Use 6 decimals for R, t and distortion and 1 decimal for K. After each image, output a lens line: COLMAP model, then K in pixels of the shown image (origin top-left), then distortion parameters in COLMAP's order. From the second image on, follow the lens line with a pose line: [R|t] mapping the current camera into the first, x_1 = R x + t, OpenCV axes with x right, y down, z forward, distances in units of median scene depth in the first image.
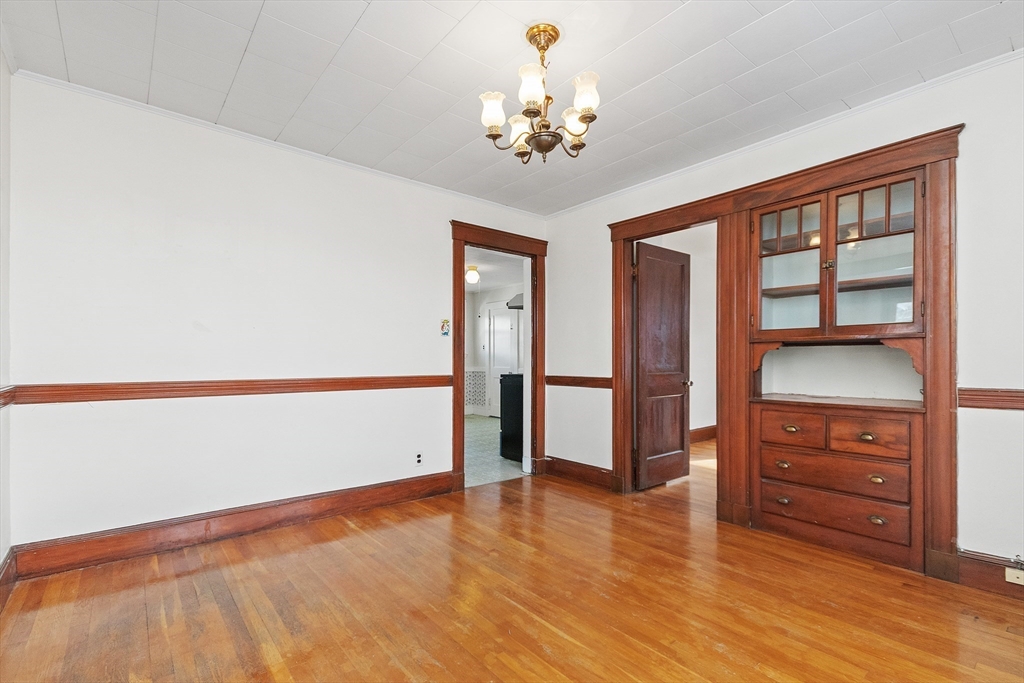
lens RADIAL K [[479.2, 0, 510.6], [0, 479.2, 361.3], [0, 0, 1]] dist [0.018885, -0.000338]
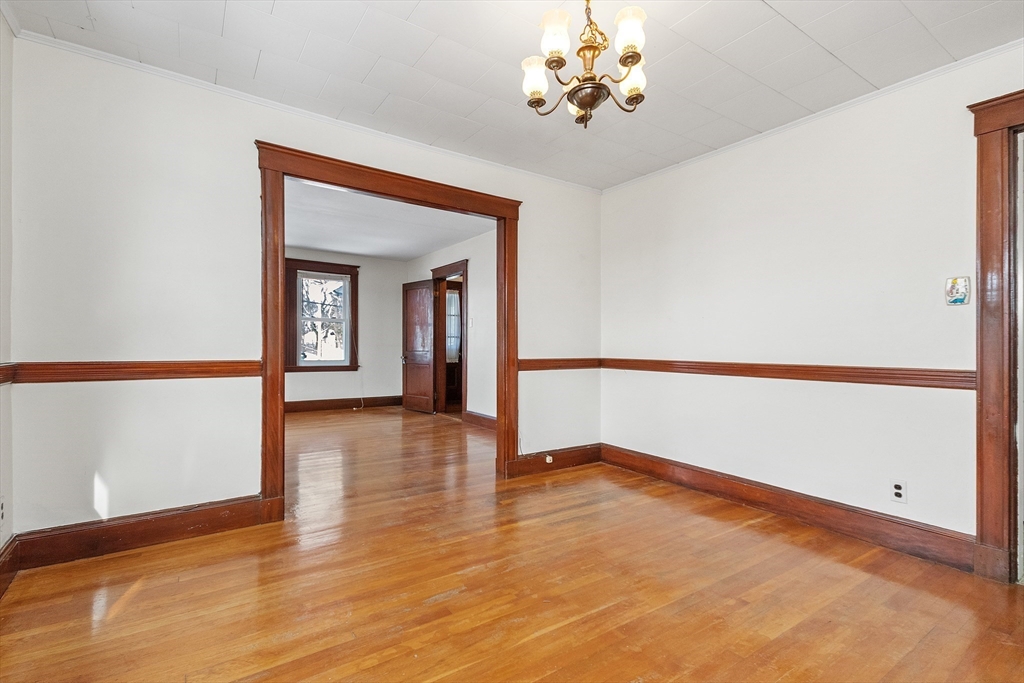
lens RADIAL K [[470.6, 0, 512.0], [0, 470.6, 341.5], [0, 0, 1]] dist [0.032400, 0.000043]
pose [[-0.079572, -0.002570, -0.996826, 0.854758], [-0.007749, 0.999968, -0.001960, -0.003351], [0.996799, 0.007568, -0.079589, 0.823020]]
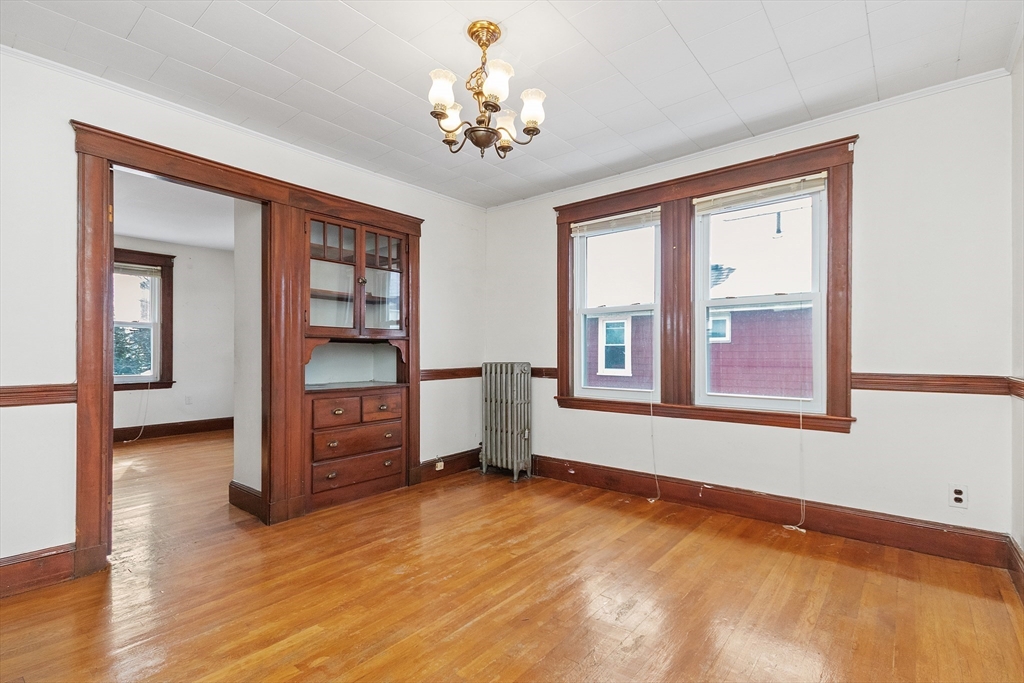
lens RADIAL K [[475.2, 0, 524.9], [0, 475.2, 352.0], [0, 0, 1]] dist [0.005276, -0.000149]
pose [[-0.214961, 0.003735, 0.976616, -0.810051], [0.007598, 0.999969, -0.002152, -0.001032], [-0.976593, 0.006958, -0.214982, 0.996851]]
